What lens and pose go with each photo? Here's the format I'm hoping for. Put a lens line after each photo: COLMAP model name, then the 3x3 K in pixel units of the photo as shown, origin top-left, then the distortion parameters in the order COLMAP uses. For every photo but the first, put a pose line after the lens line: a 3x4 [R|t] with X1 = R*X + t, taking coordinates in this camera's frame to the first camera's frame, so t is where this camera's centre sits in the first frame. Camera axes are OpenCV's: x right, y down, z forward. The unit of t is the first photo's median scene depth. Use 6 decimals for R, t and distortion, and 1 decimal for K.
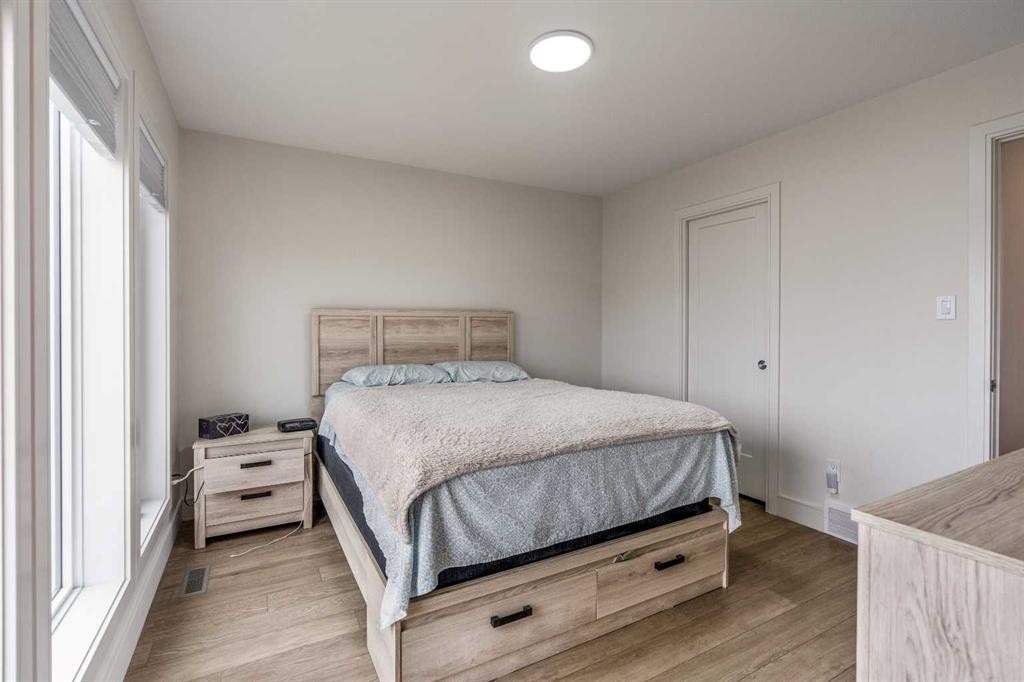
lens RADIAL K [[466.4, 0, 511.3], [0, 466.4, 336.0], [0, 0, 1]] dist [-0.013185, 0.000645]
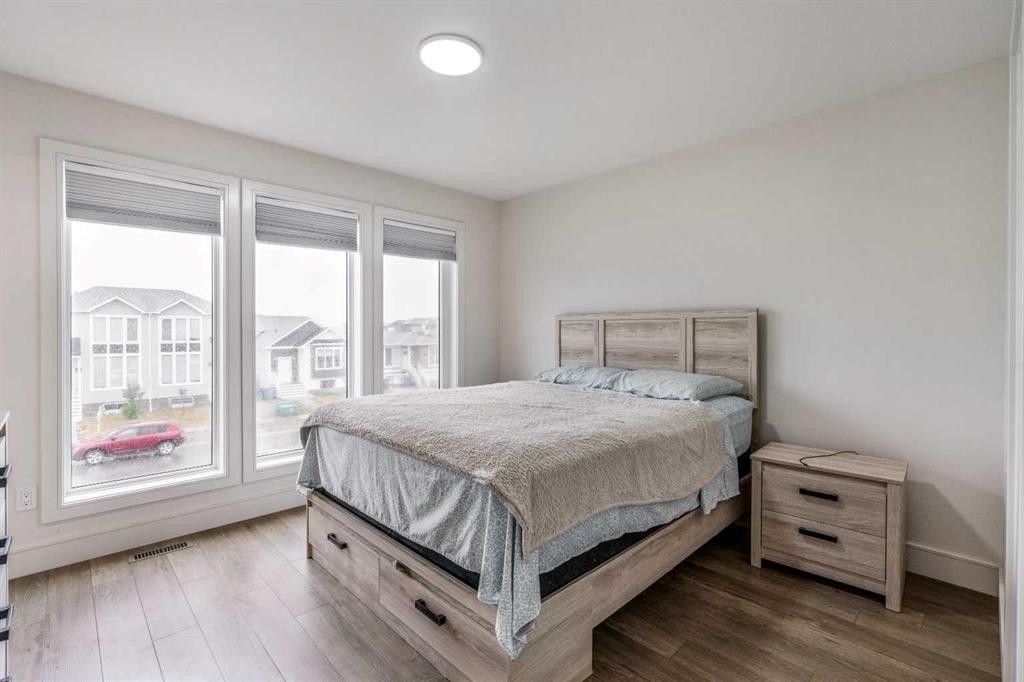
lens RADIAL K [[466.4, 0, 511.3], [0, 466.4, 336.0], [0, 0, 1]] dist [-0.013185, 0.000645]
pose [[0.270202, 0.013351, -0.962711, 0.704615], [-0.021592, 0.999736, 0.007804, -0.010881], [0.962561, 0.018679, 0.270419, 0.542209]]
